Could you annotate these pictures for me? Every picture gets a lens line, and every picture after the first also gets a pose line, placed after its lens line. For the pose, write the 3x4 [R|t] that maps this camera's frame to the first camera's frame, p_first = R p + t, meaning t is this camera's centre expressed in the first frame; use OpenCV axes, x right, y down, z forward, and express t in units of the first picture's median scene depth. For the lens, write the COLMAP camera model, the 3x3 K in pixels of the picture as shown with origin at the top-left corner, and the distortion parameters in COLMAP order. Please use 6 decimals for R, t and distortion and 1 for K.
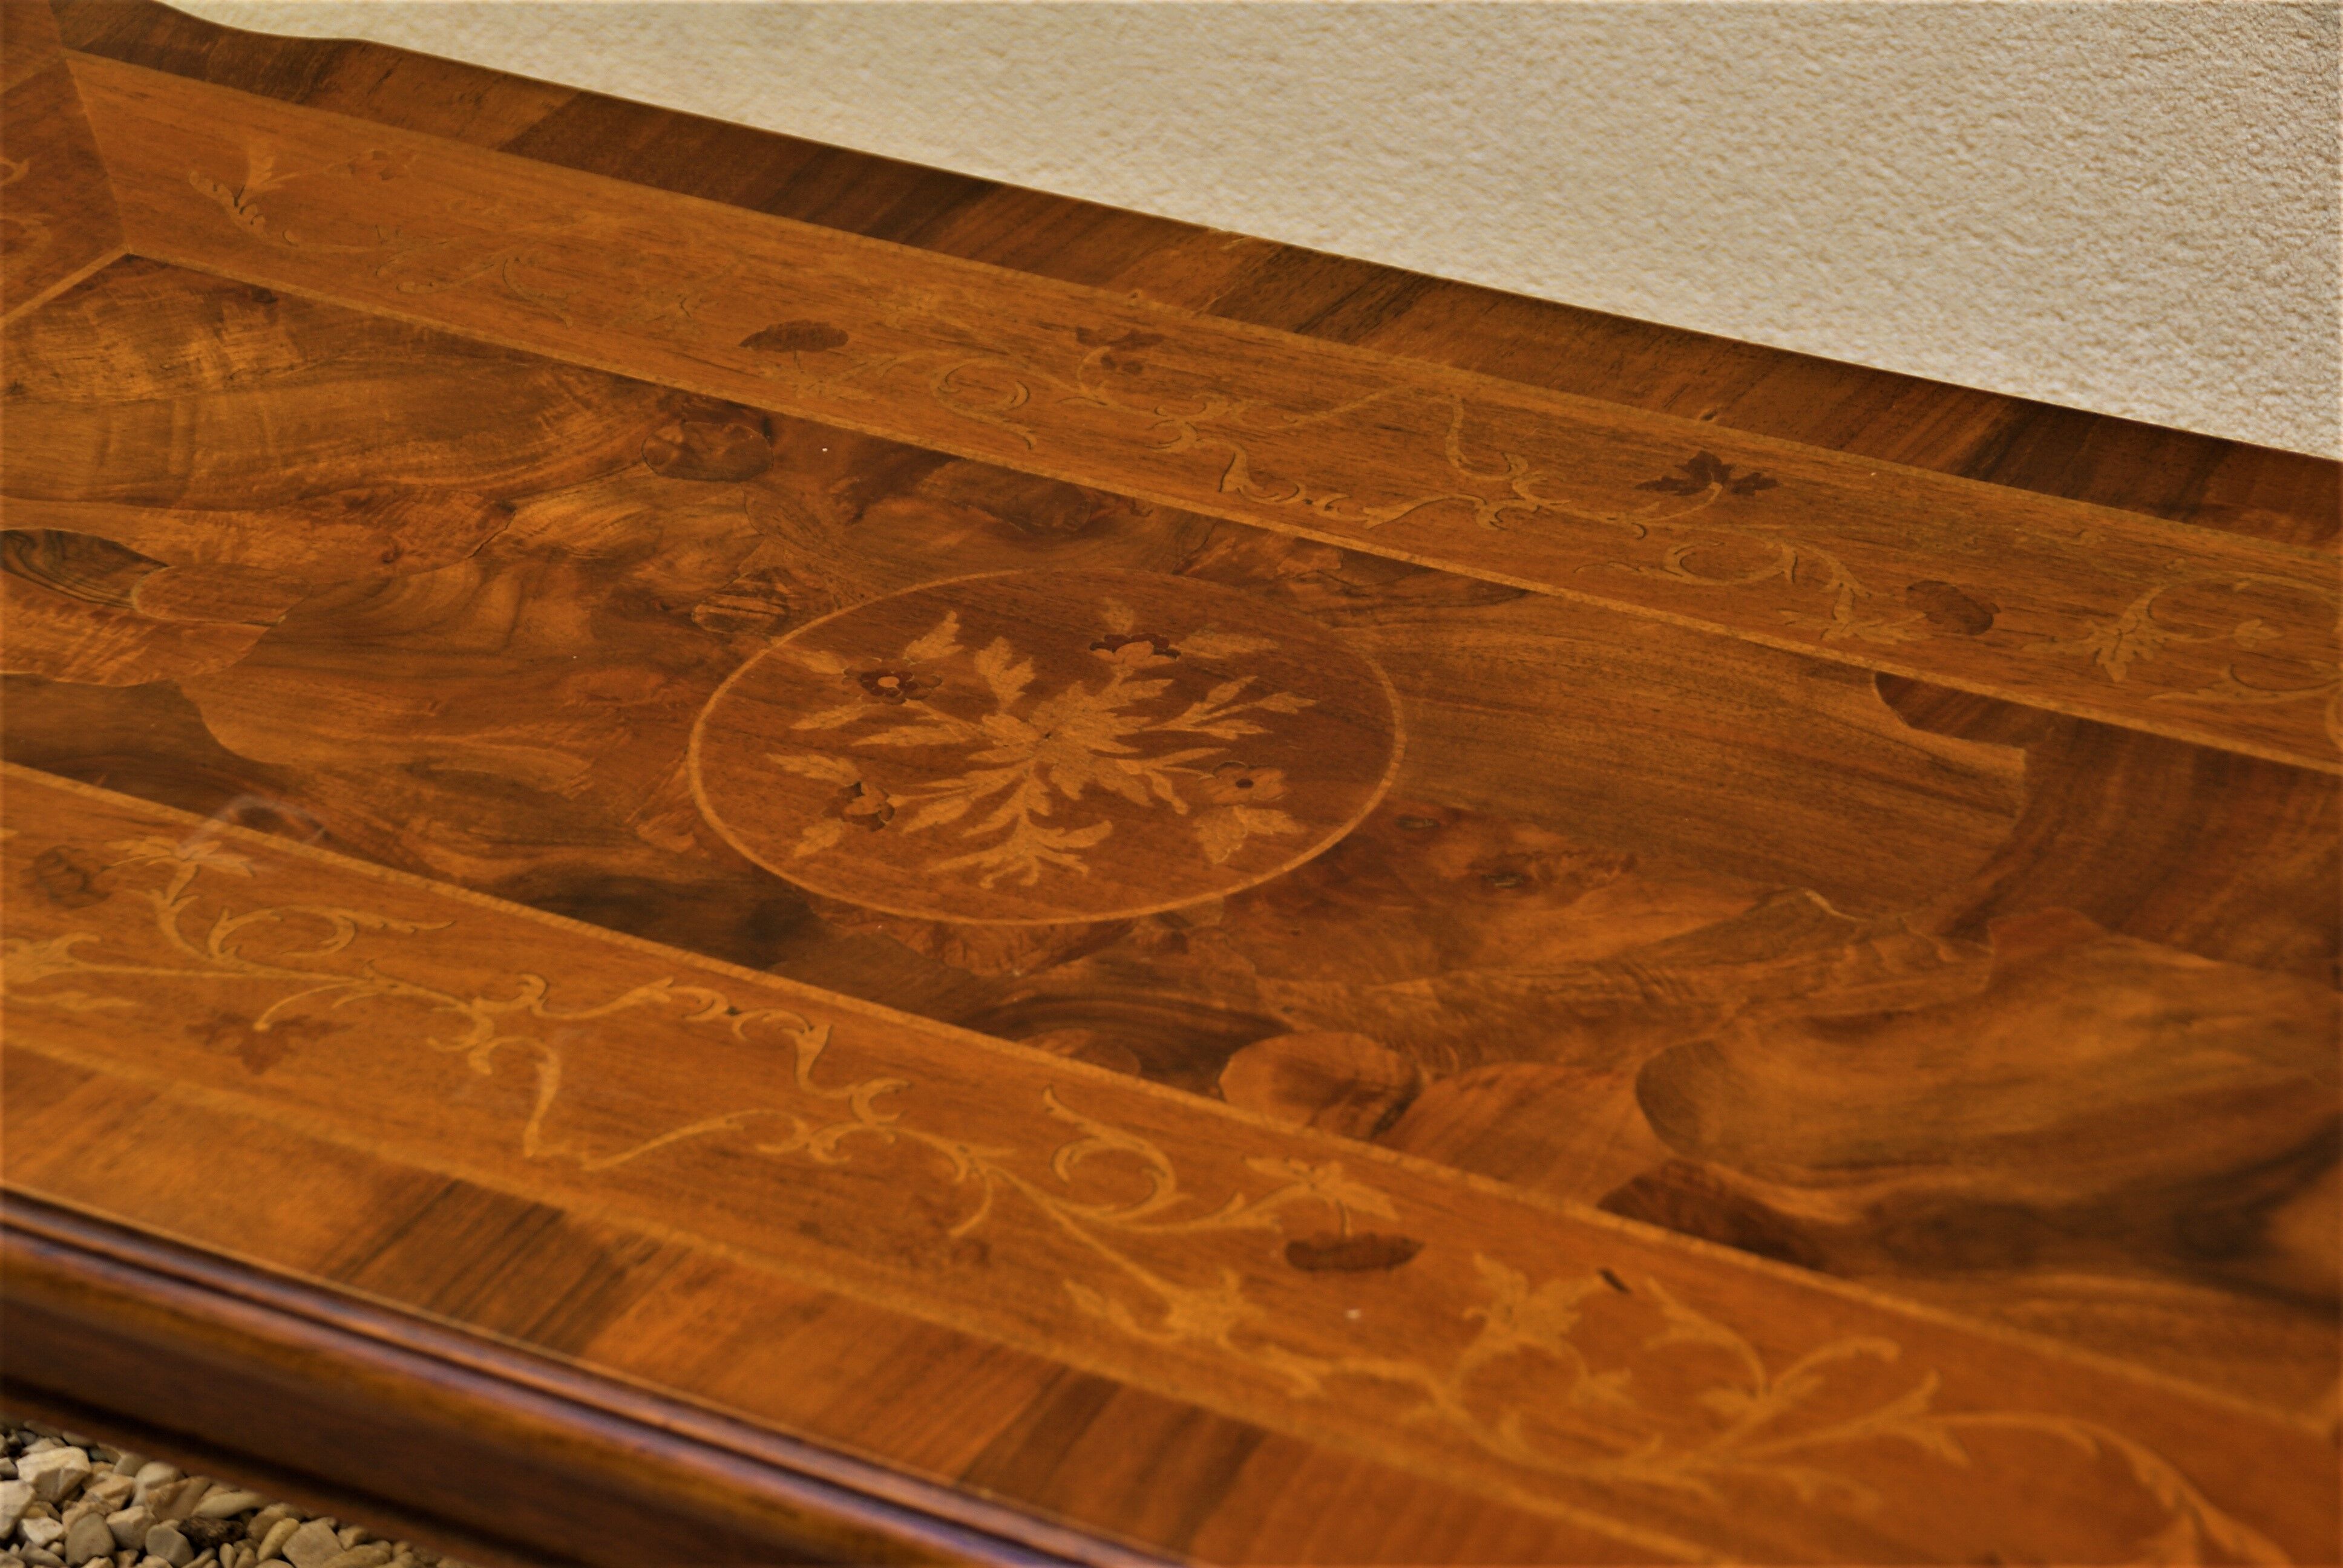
lens RADIAL K [[6272.8, 0, 1171.8], [0, 6272.8, 870.1], [0, 0, 1]] dist [0.601696, 0.000000]
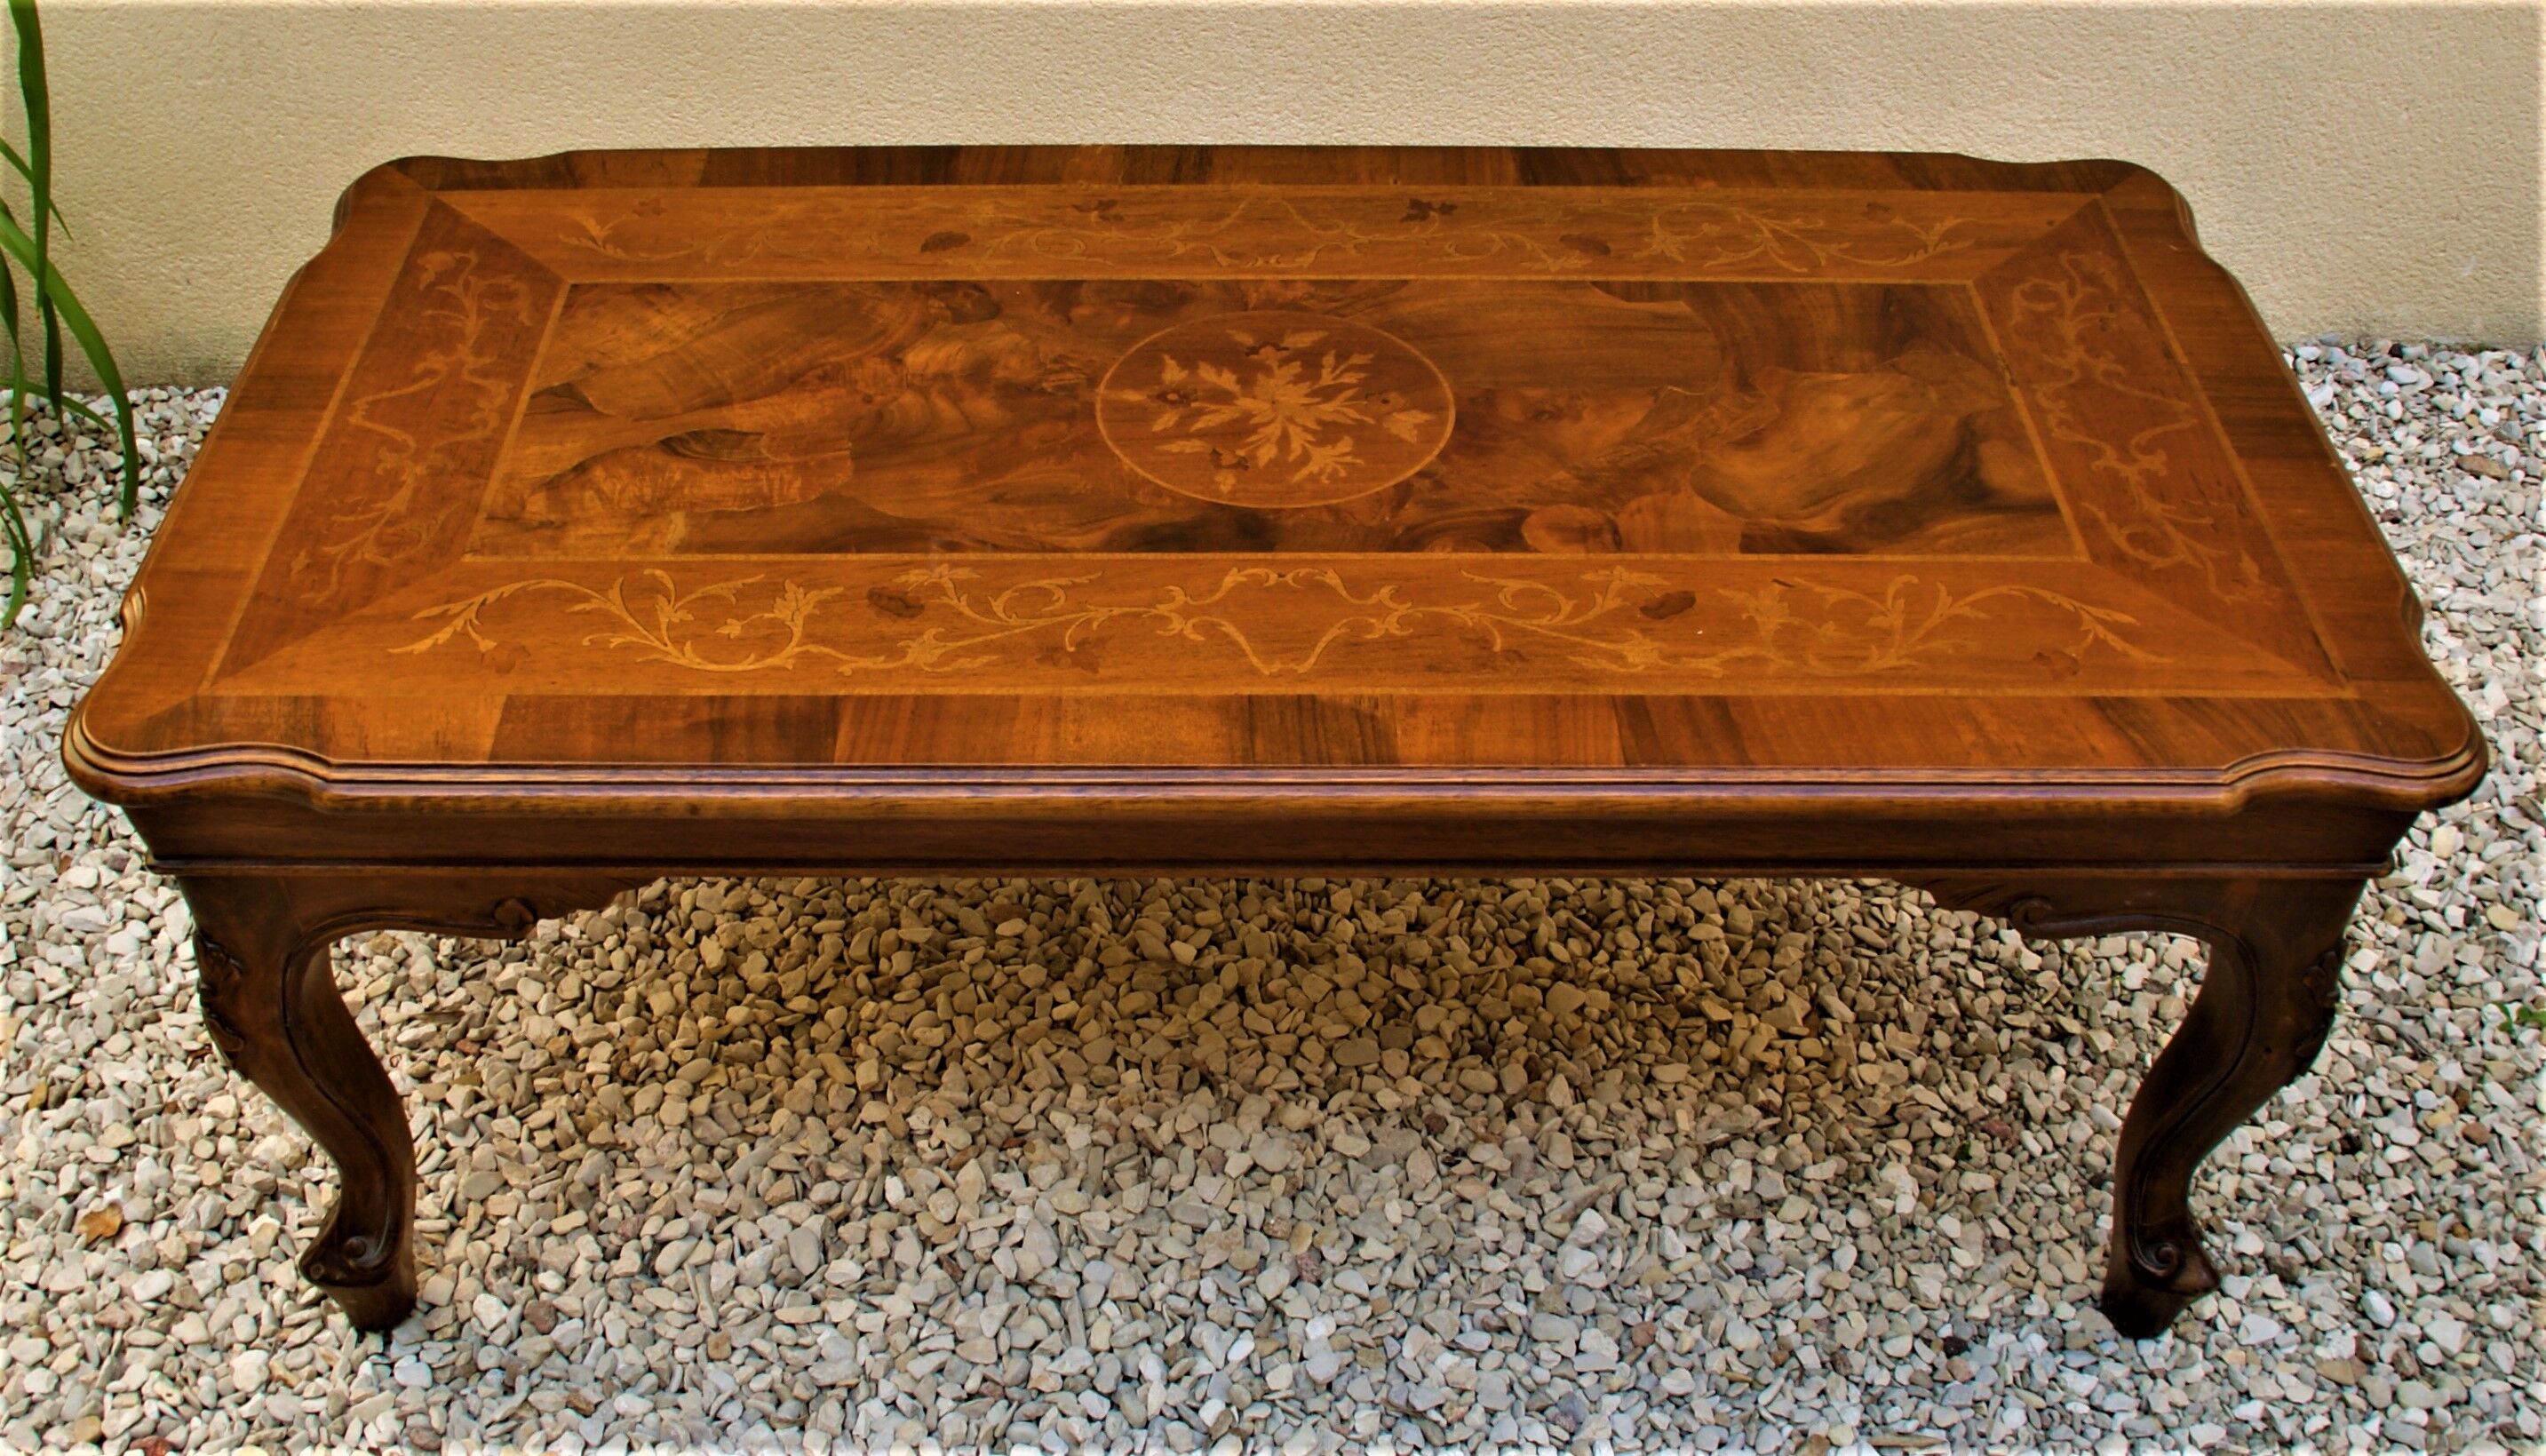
lens RADIAL K [[2668.1, 0, 1240.7], [0, 2668.1, 737.8], [0, 0, 1]] dist [-0.134482, 0.000000]
pose [[0.863032, -0.296037, 0.409313, -0.412606], [0.229925, 0.951691, 0.203518, -0.096122], [-0.449788, -0.081531, 0.889406, 0.248260]]
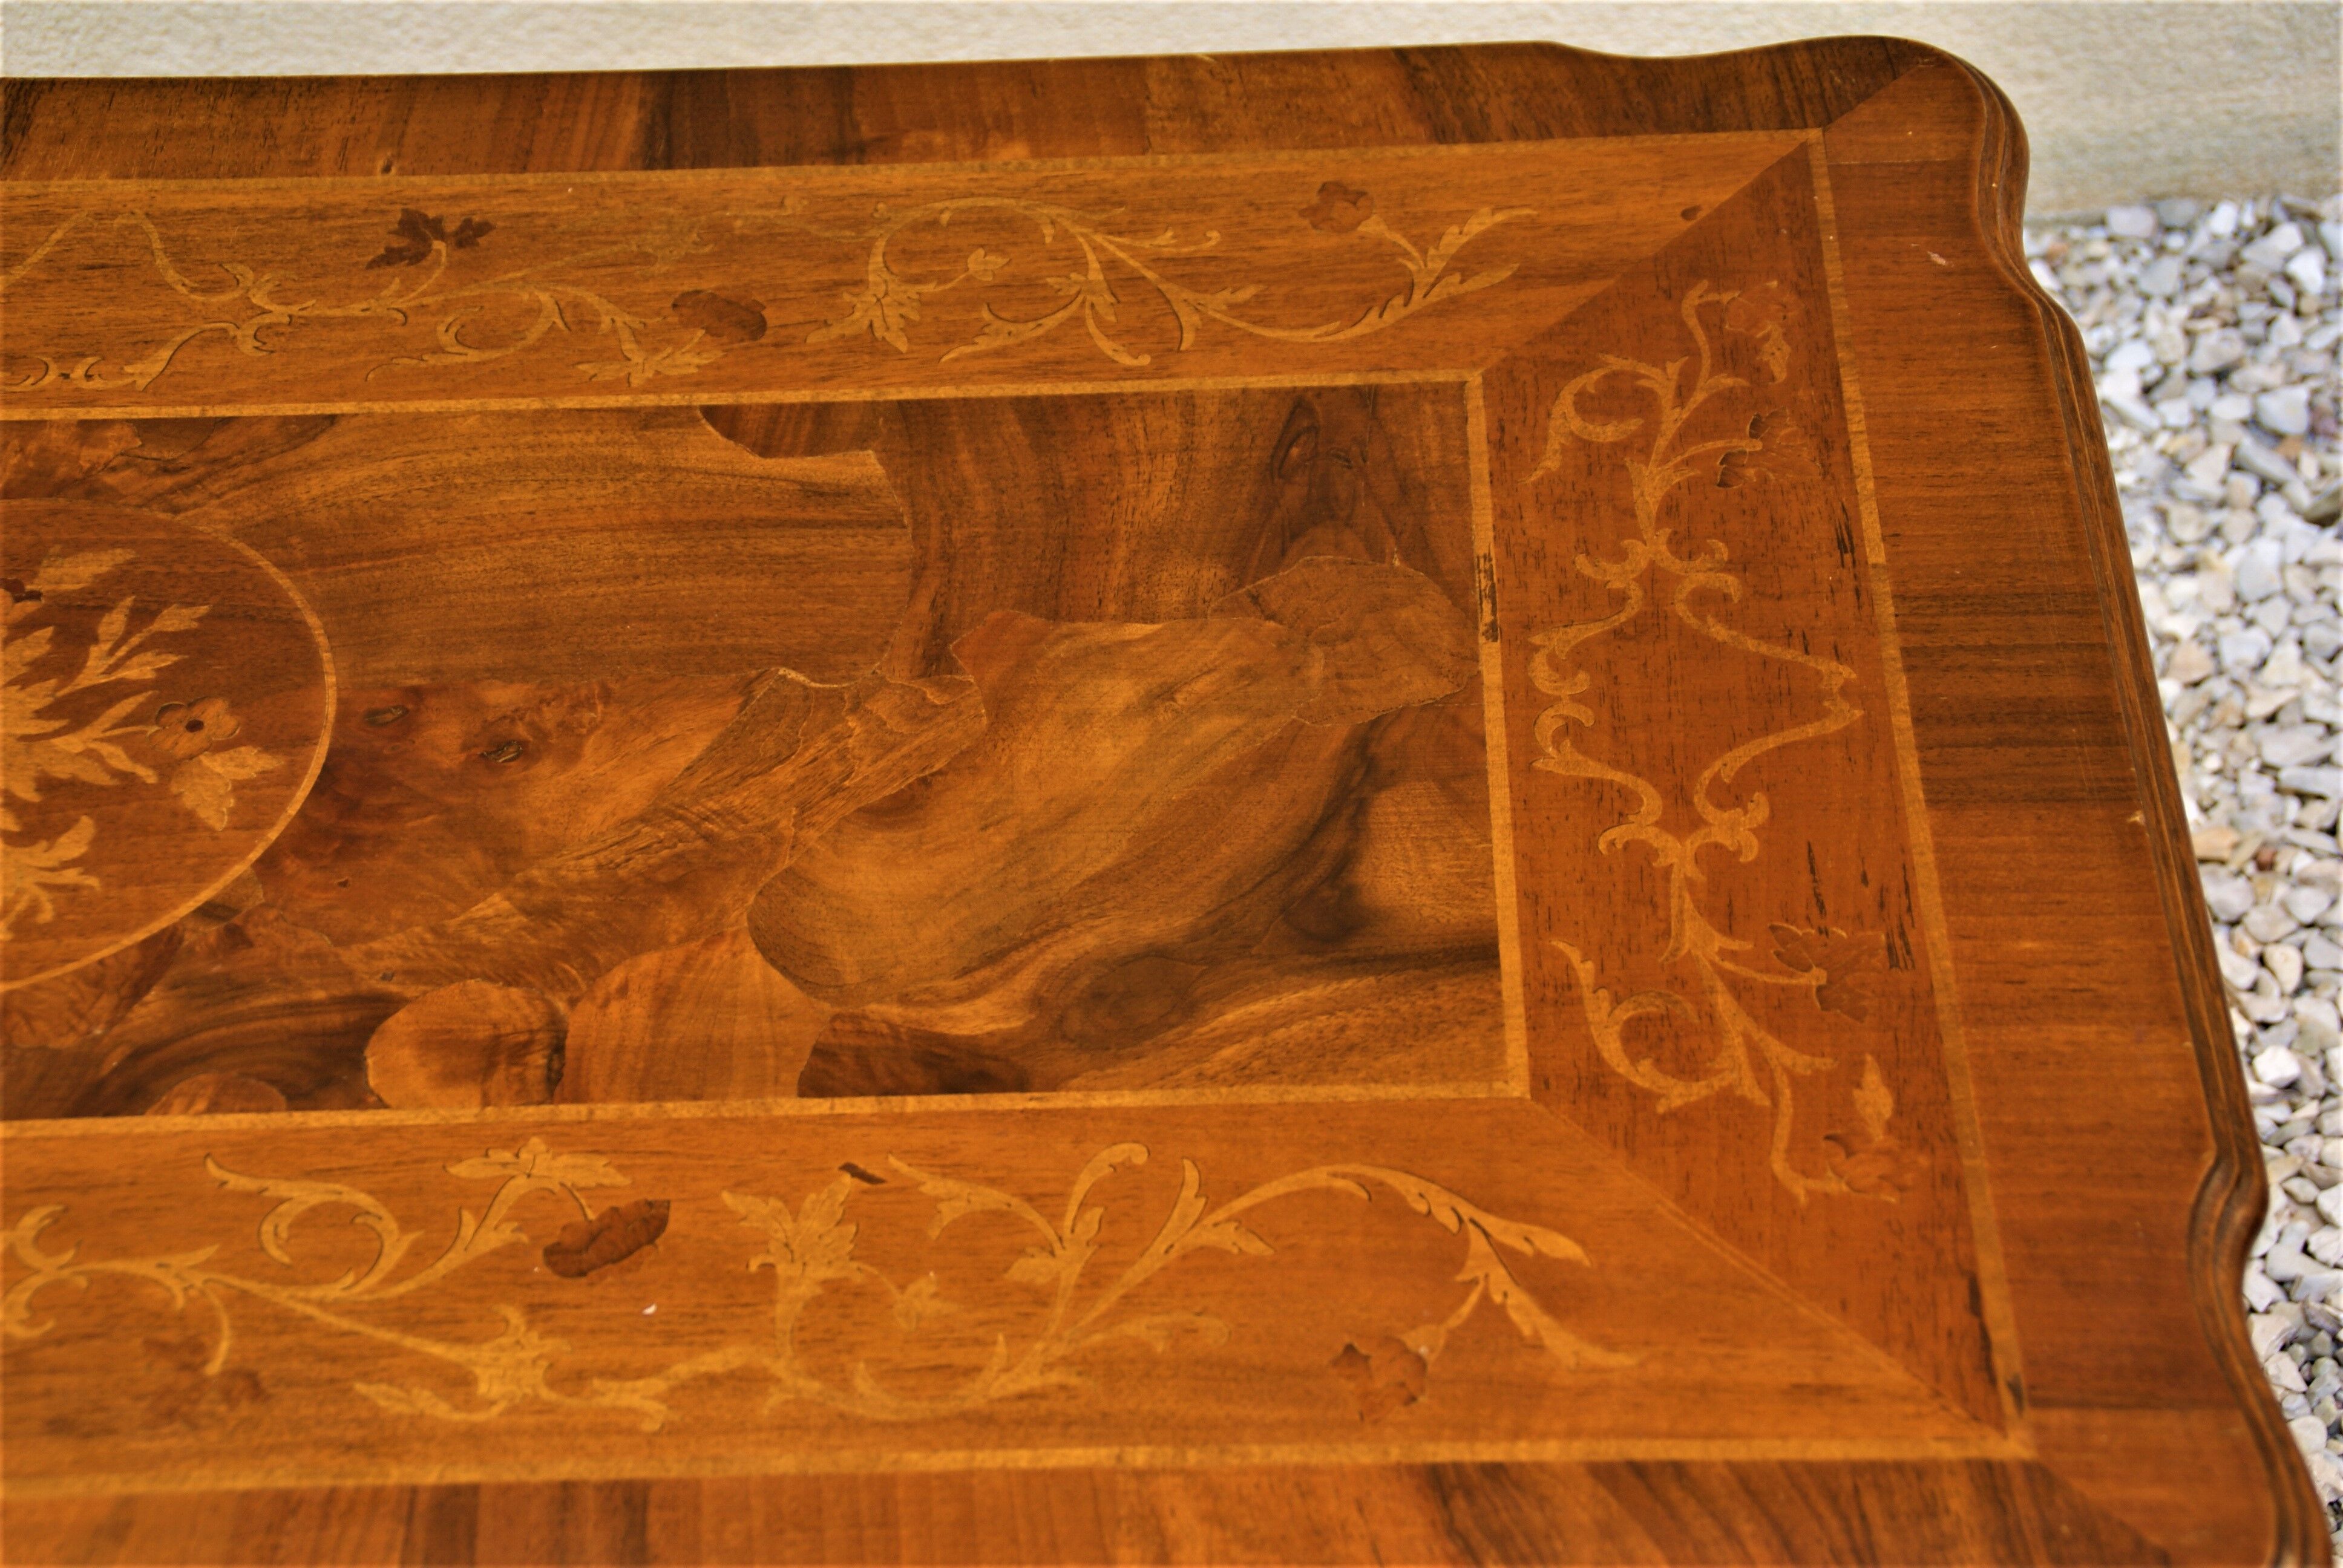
lens RADIAL K [[4163.3, 0, 1149.8], [0, 4163.3, 841.5], [0, 0, 1]] dist [0.264753, 0.000000]
pose [[0.874348, -0.355936, 0.329887, -0.084673], [0.268507, 0.921043, 0.282107, -0.146977], [-0.404252, -0.158083, 0.900883, 0.323479]]
